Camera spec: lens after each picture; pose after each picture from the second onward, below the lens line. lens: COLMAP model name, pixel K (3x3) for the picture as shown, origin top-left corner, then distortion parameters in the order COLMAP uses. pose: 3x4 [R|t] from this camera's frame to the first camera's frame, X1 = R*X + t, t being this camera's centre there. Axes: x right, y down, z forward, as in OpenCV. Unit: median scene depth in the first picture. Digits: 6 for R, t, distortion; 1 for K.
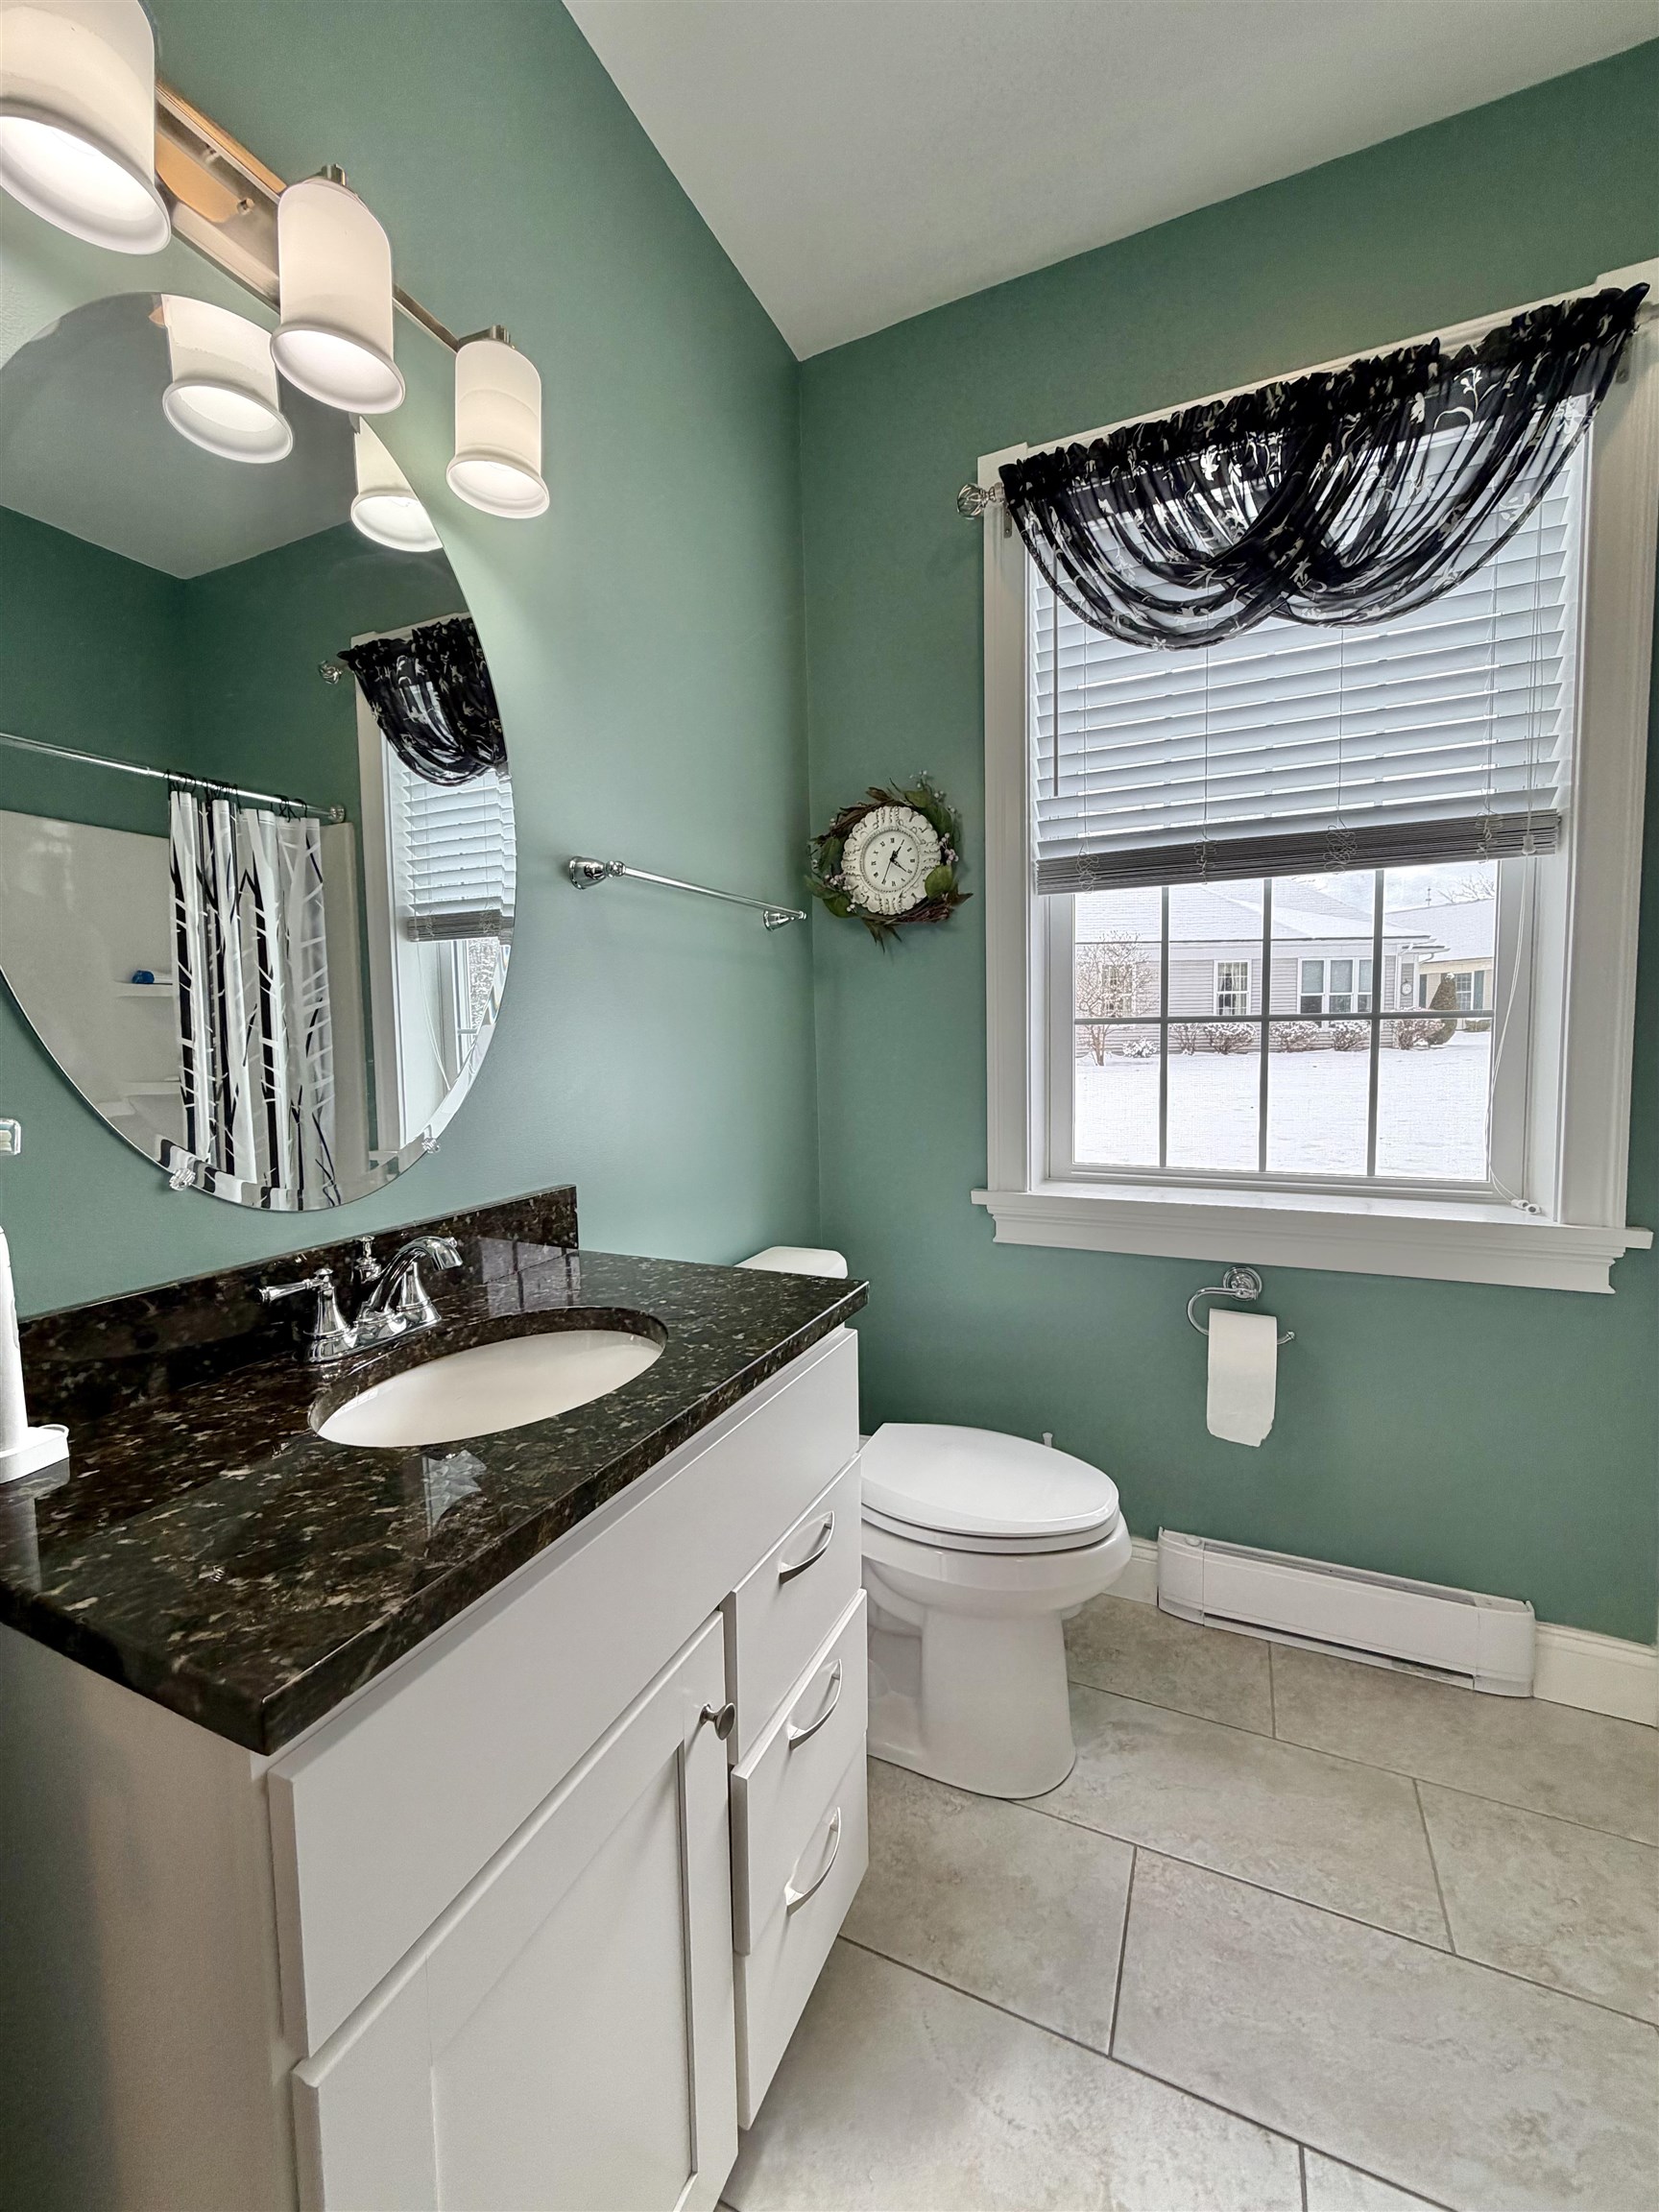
lens RADIAL K [[878.1, 0, 829.5], [0, 878.1, 1106.0], [0, 0, 1]] dist [0.000769, -0.000549]
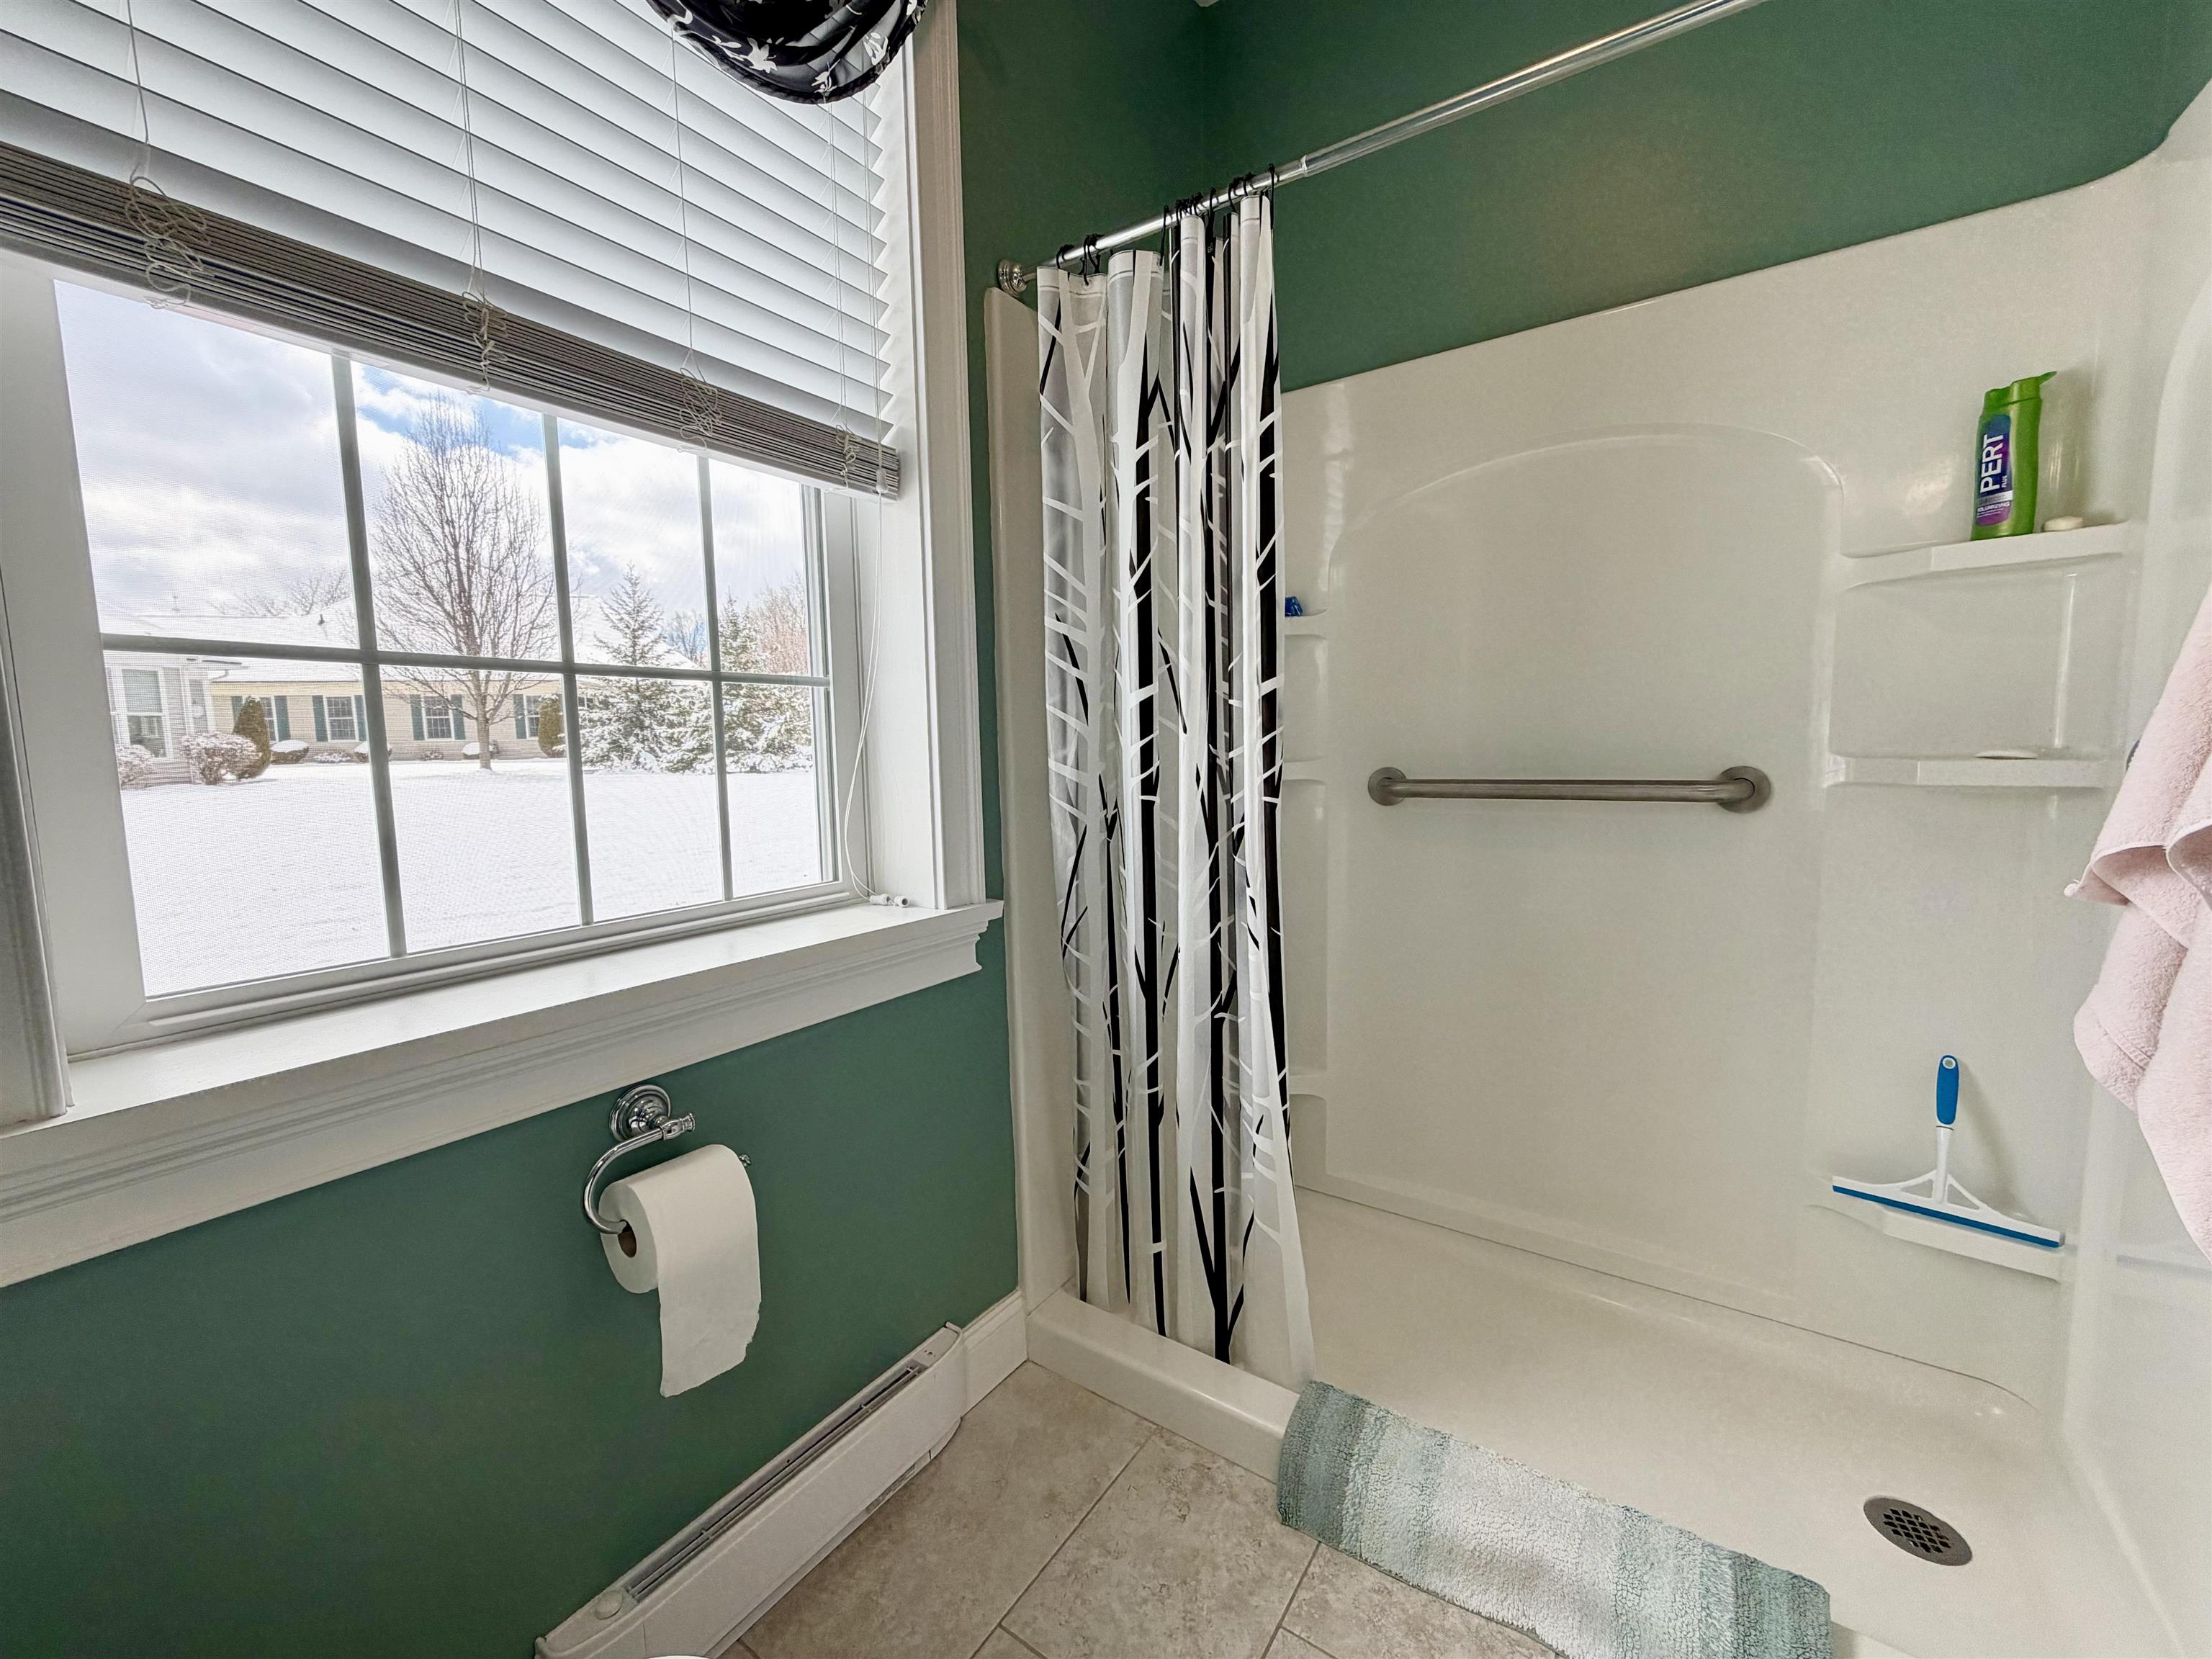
lens RADIAL K [[878.1, 0, 1097.1], [0, 878.1, 829.0], [0, 0, 1]] dist [0.000769, -0.000549]
pose [[0.181438, -0.081286, 0.980037, -0.035054], [0.093016, 0.993529, 0.065185, 0.003565], [-0.978994, 0.079332, 0.187824, 0.604001]]
